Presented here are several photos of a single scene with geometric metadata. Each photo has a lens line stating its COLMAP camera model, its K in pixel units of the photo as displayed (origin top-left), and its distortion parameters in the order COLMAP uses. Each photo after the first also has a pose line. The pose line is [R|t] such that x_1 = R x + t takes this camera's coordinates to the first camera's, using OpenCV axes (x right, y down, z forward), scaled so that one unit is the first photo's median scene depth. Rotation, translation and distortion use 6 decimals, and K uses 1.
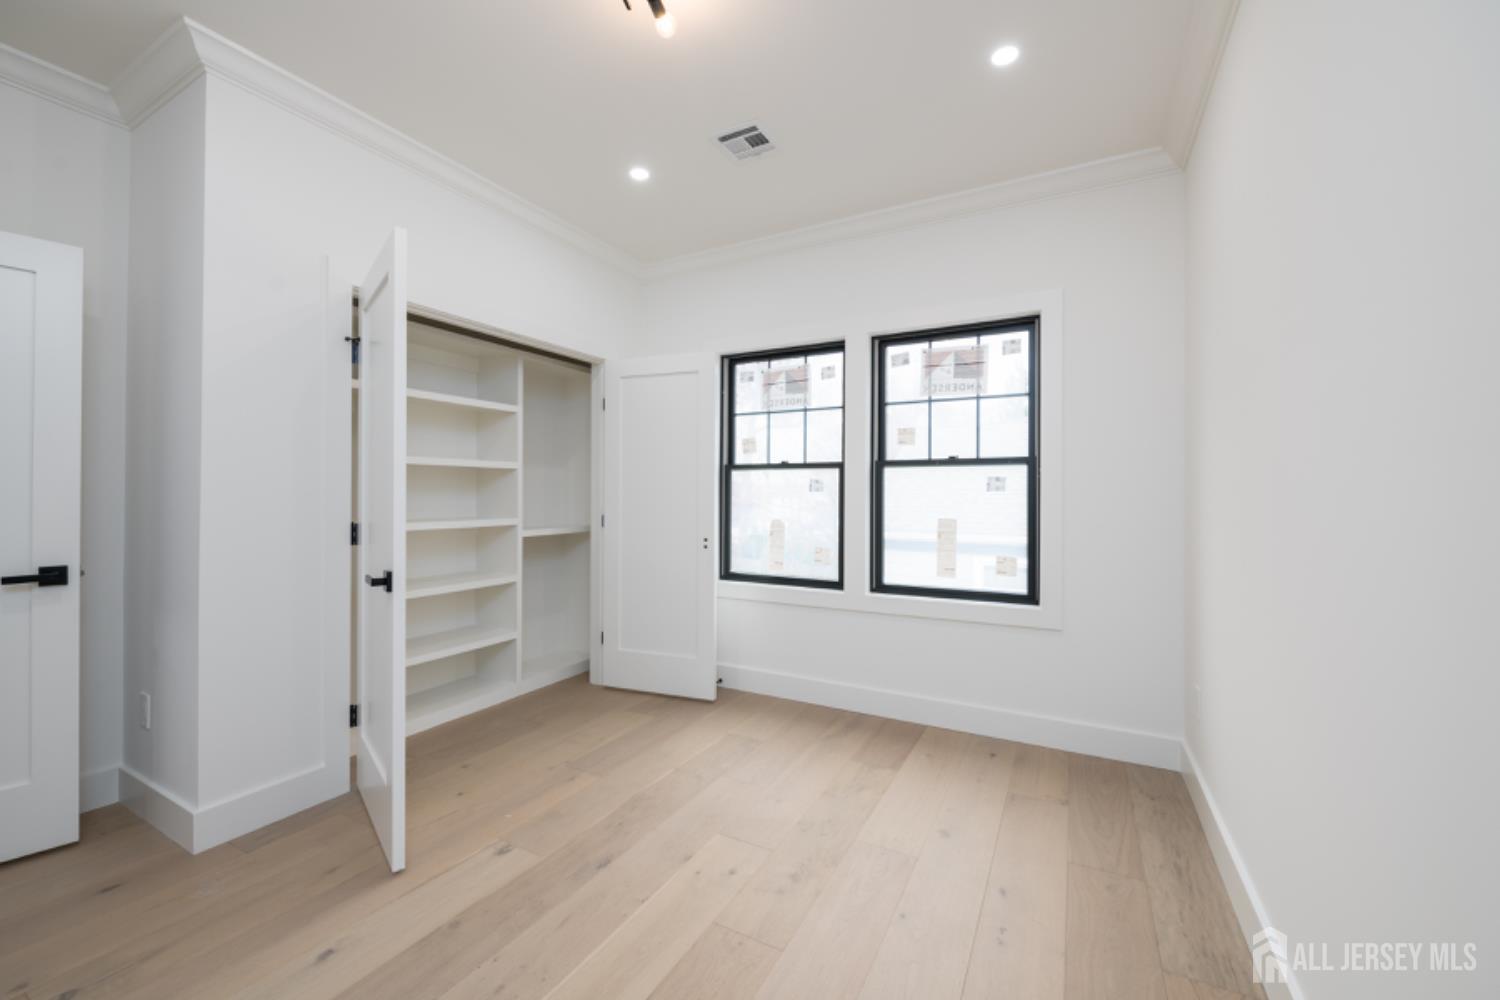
lens RADIAL K [[570.9, 0, 750.0], [0, 570.9, 500.0], [0, 0, 1]] dist [0.000720, 0.000218]
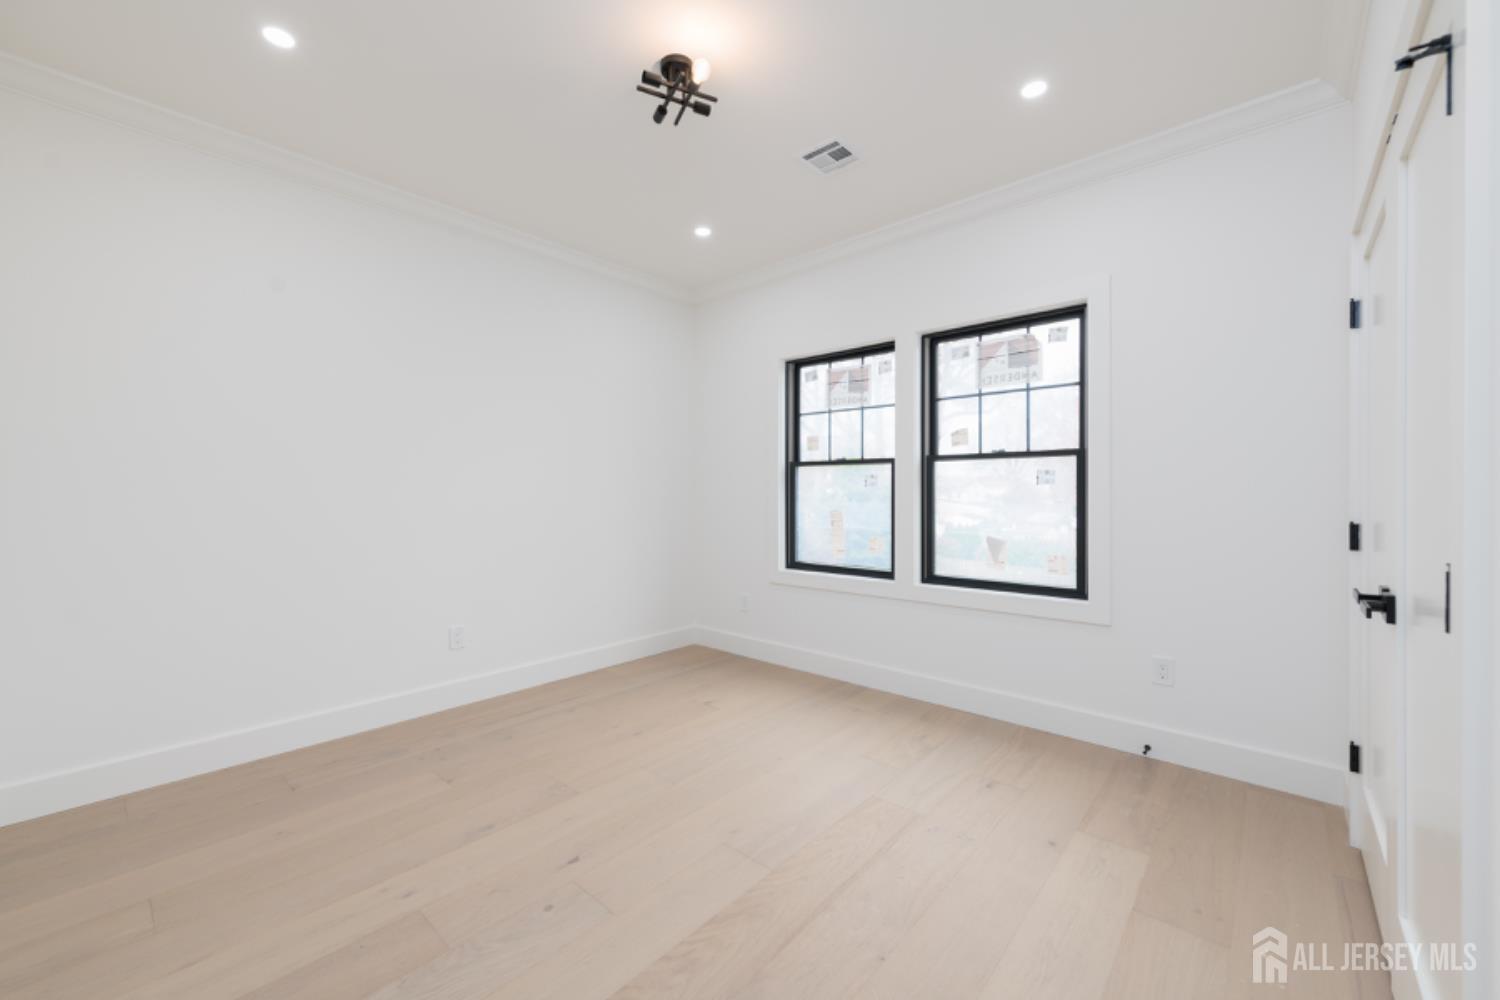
lens RADIAL K [[570.9, 0, 750.0], [0, 570.9, 500.0], [0, 0, 1]] dist [0.000720, 0.000218]
pose [[0.972145, -0.005914, -0.234304, 0.141208], [0.008232, 0.999926, 0.008916, -0.000084], [0.234234, -0.010597, 0.972122, -0.070353]]
